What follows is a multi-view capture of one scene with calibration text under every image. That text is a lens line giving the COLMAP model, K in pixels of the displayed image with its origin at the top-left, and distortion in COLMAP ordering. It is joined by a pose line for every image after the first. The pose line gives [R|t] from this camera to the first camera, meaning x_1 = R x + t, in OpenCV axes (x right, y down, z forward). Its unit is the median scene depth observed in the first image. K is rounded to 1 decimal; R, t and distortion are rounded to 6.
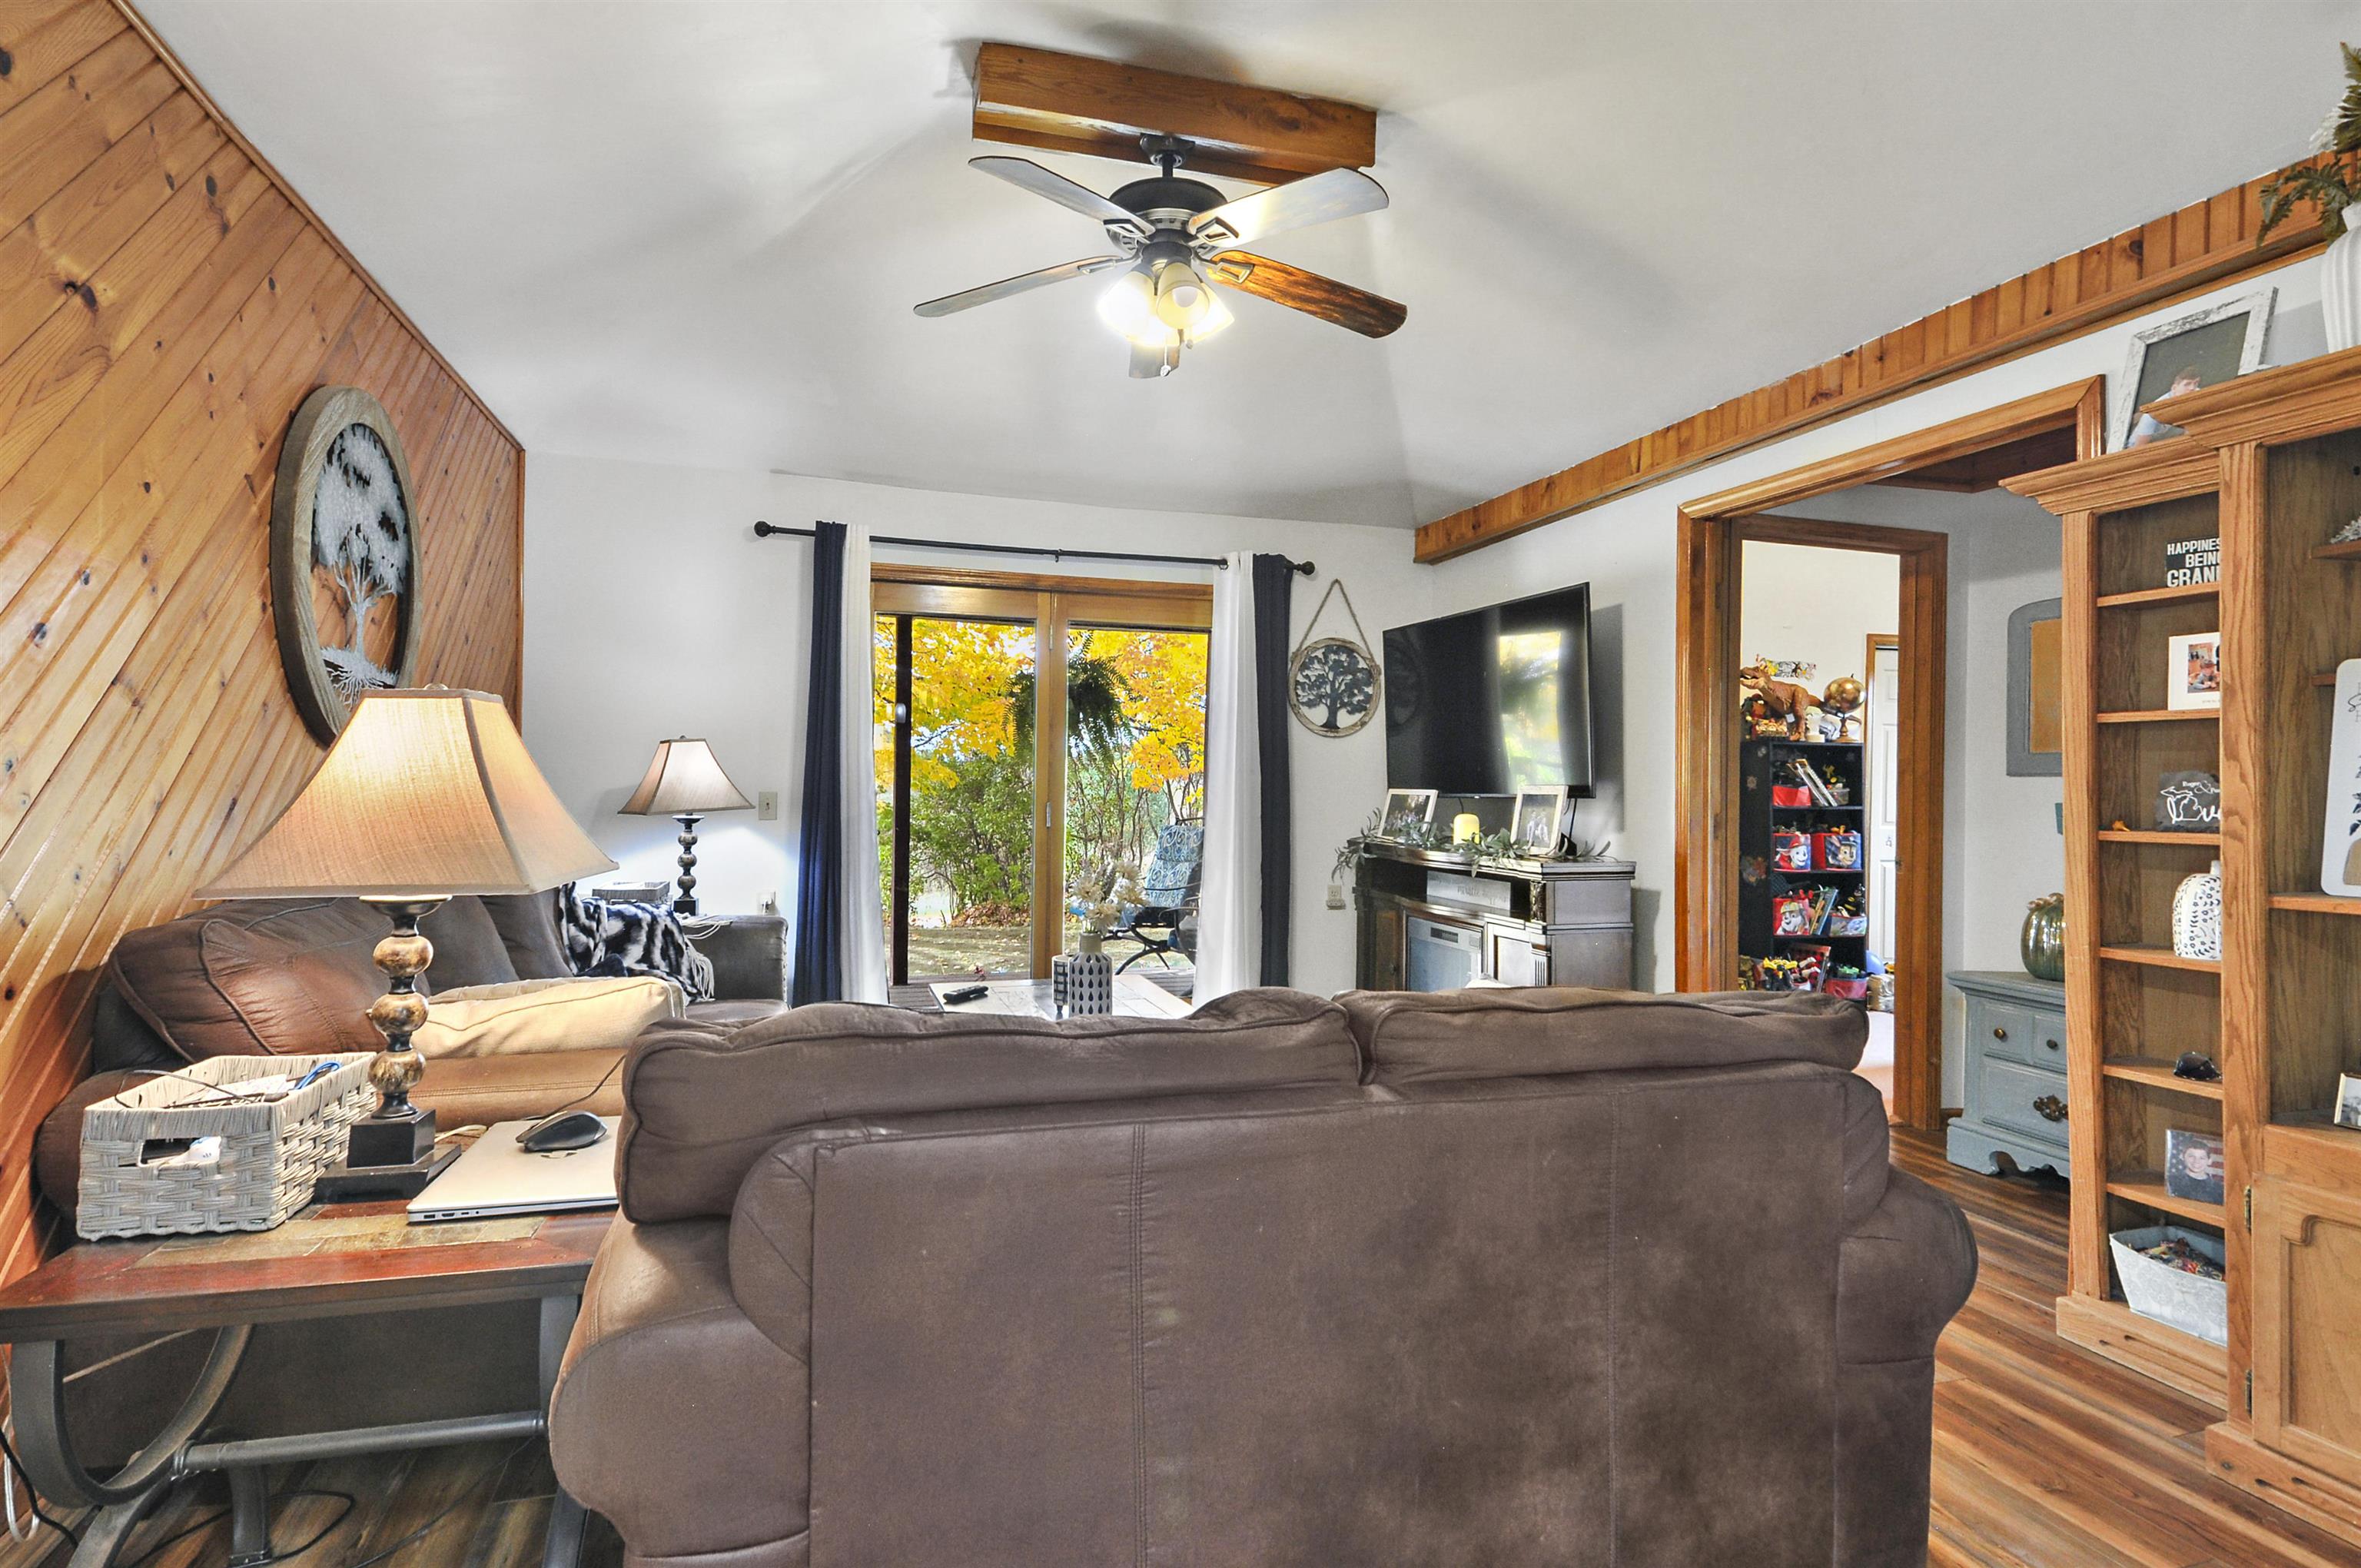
lens RADIAL K [[1206.8, 0, 1115.6], [0, 1206.8, 782.6], [0, 0, 1]] dist [0.024532, 0.000095]
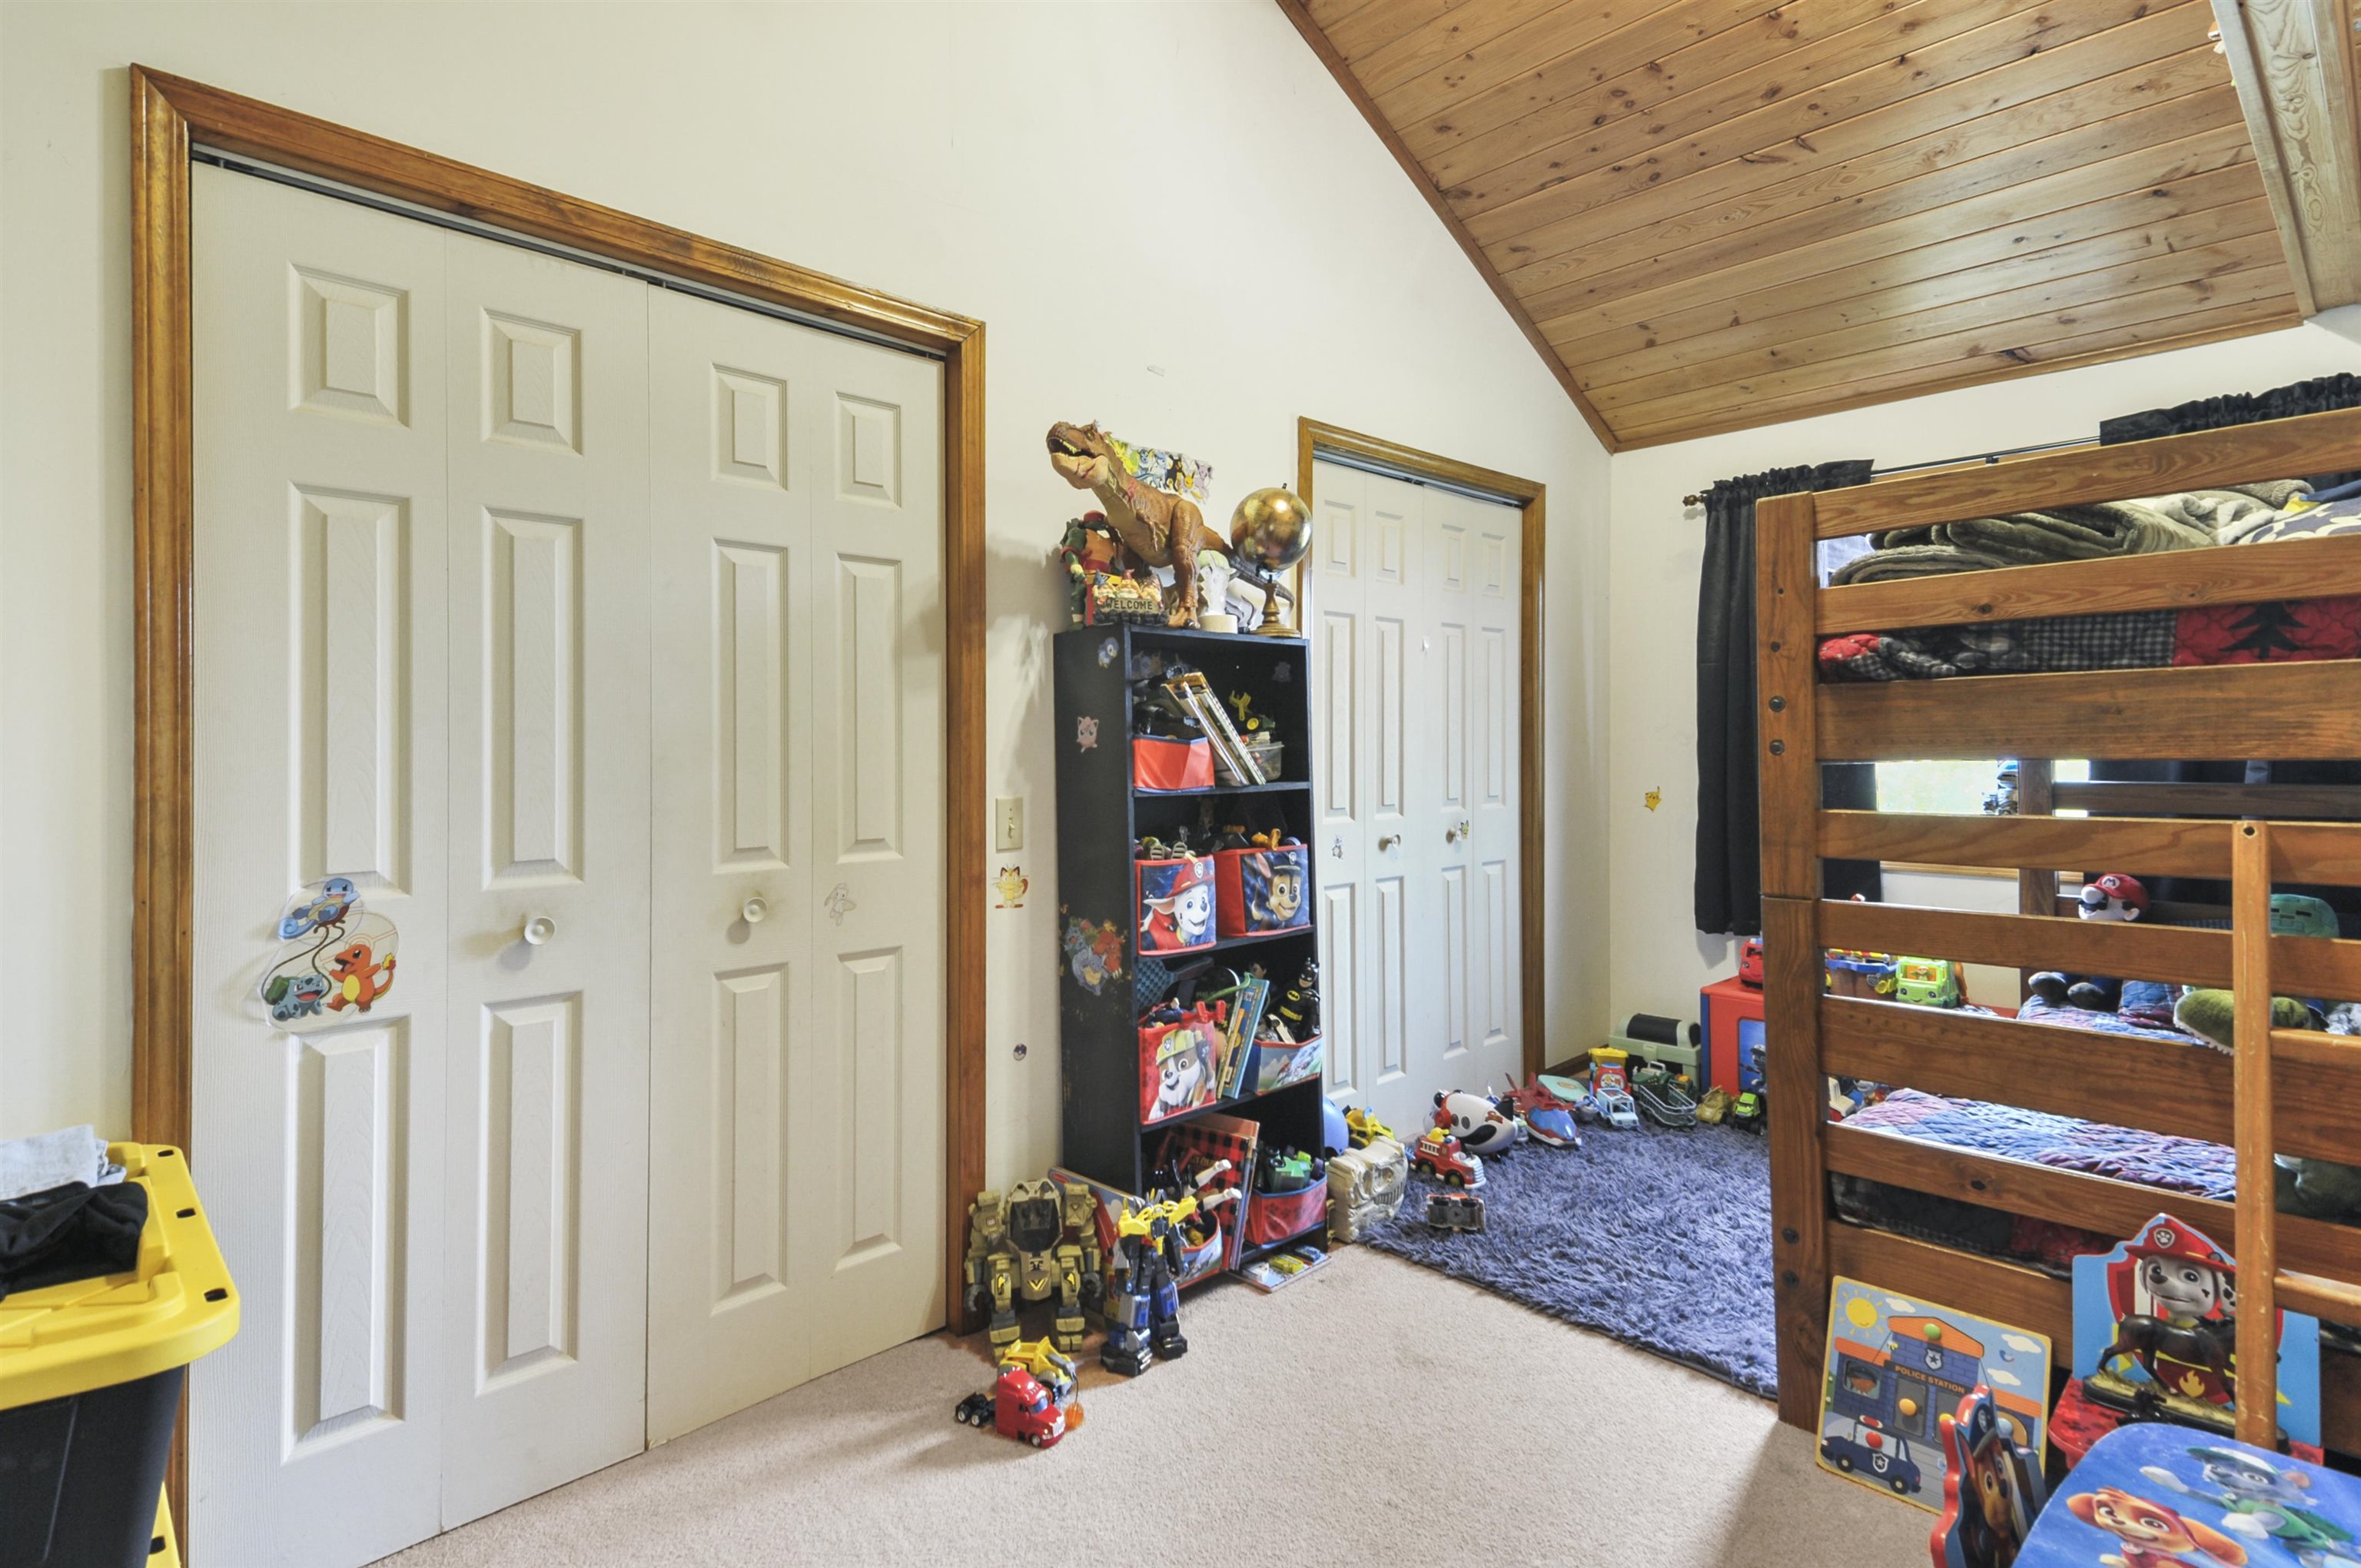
lens RADIAL K [[1206.8, 0, 1176.2], [0, 1206.8, 765.4], [0, 0, 1]] dist [0.024532, 0.000095]
pose [[0.862195, -0.025231, 0.505947, 0.352227], [0.017875, 0.999652, 0.019391, 0.003787], [-0.506260, -0.007675, 0.862347, 0.651172]]
